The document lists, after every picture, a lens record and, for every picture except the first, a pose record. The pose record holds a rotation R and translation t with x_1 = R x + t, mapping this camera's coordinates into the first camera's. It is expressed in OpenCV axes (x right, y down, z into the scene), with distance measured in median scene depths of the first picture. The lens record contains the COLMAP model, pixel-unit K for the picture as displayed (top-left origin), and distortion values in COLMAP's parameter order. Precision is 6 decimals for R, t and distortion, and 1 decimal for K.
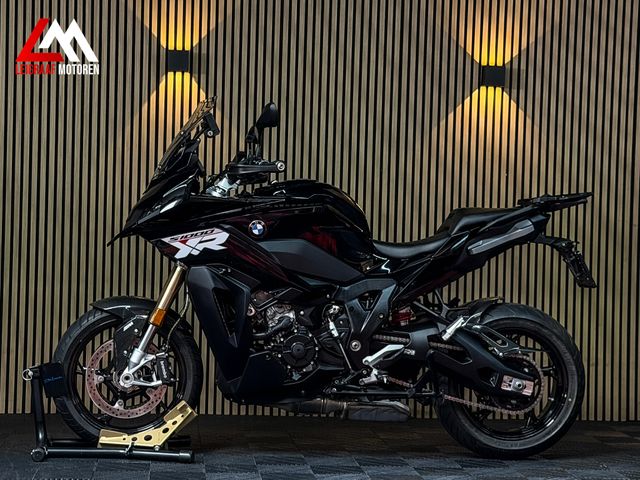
lens RADIAL K [[1433.5, 0, 310.1], [0, 1433.5, 250.9], [0, 0, 1]] dist [0.135580, 0.000000]
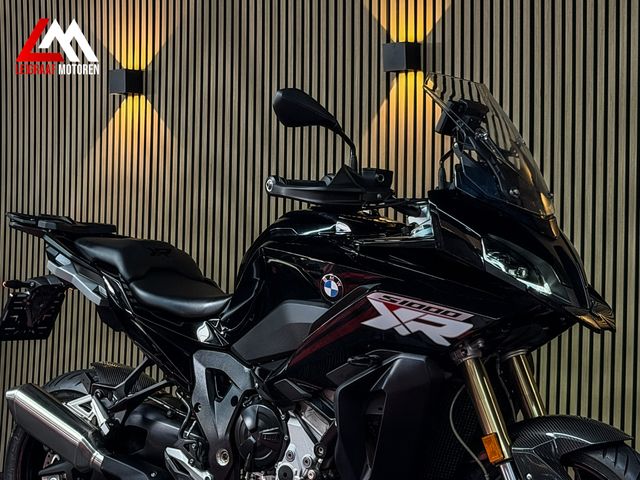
lens RADIAL K [[1433.5, 0, 301.9], [0, 1433.5, 238.8], [0, 0, 1]] dist [0.135580, 0.000000]
pose [[0.713747, -0.027183, -0.699876, 0.482854], [-0.006840, 0.998928, -0.045773, -0.004010], [0.700371, 0.037458, 0.712796, 0.536967]]
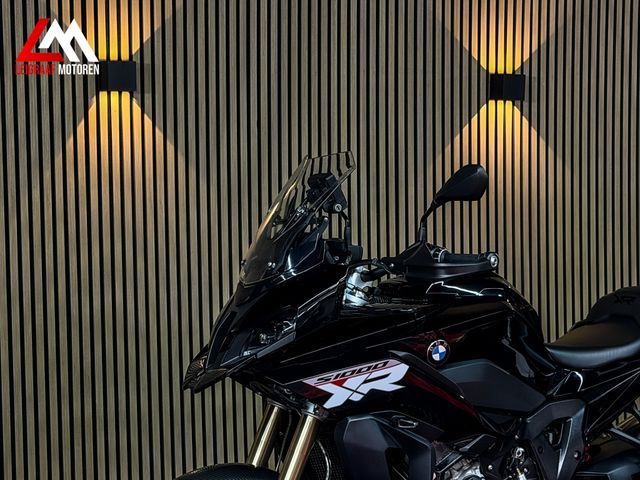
lens RADIAL K [[1433.5, 0, 319.3], [0, 1433.5, 246.9], [0, 0, 1]] dist [0.135580, 0.000000]
pose [[0.936237, -0.059400, 0.346311, -0.304485], [0.048159, 0.997999, 0.040984, -0.090654], [-0.348052, -0.021693, 0.937224, 0.383912]]
